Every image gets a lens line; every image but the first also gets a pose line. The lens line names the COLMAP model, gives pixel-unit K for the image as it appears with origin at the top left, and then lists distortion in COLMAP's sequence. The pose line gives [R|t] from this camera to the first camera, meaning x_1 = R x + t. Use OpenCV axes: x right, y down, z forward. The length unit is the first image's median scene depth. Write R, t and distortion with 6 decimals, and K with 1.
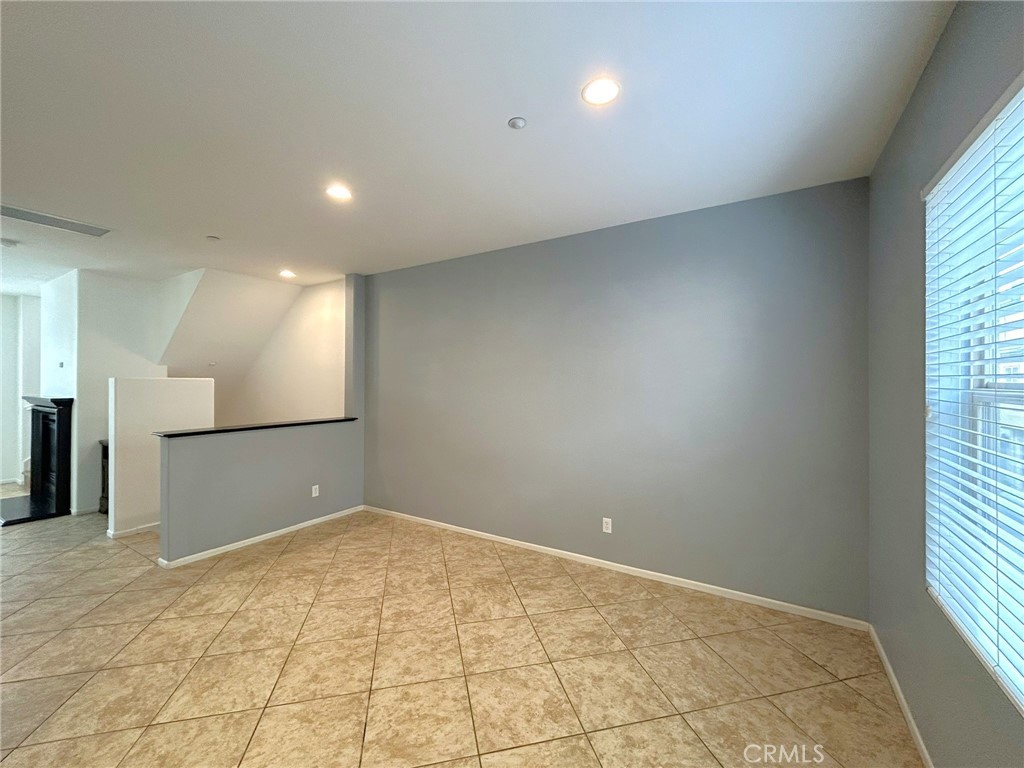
lens RADIAL K [[415.0, 0, 511.4], [0, 415.0, 379.7], [0, 0, 1]] dist [-0.000091, 0.000872]
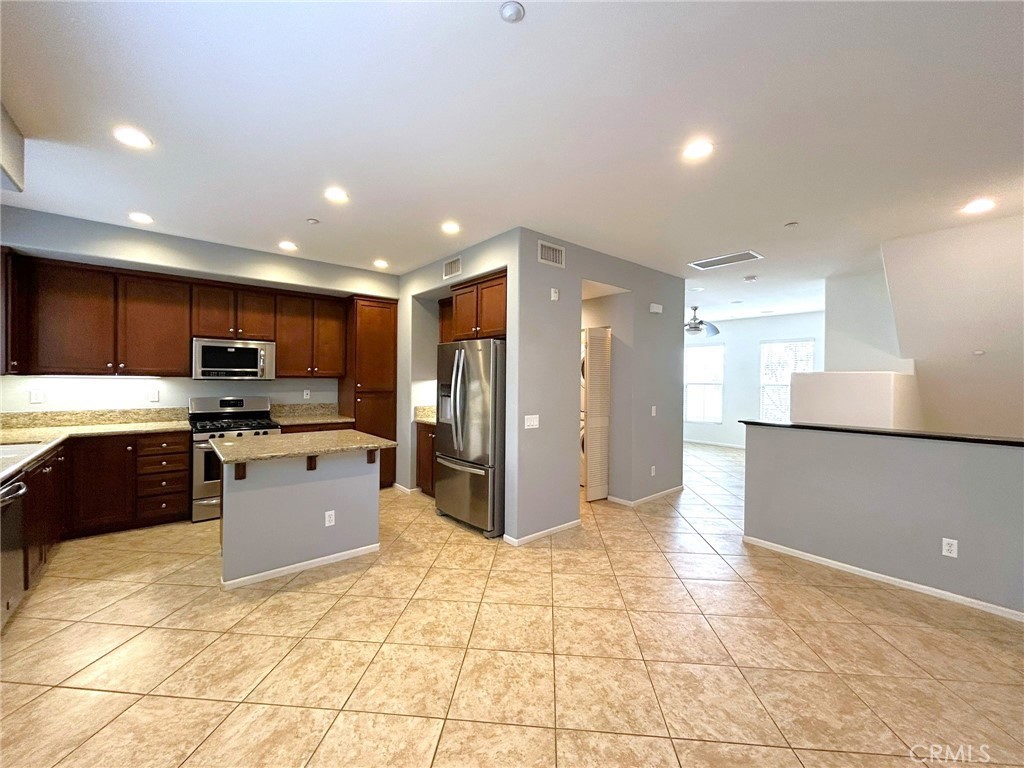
lens RADIAL K [[415.0, 0, 510.8], [0, 415.0, 384.9], [0, 0, 1]] dist [-0.000091, 0.000872]
pose [[-0.323984, 0.002924, -0.946058, 0.621503], [-0.001302, 0.999993, 0.003537, 0.041882], [0.946062, 0.002378, -0.323978, 1.083287]]
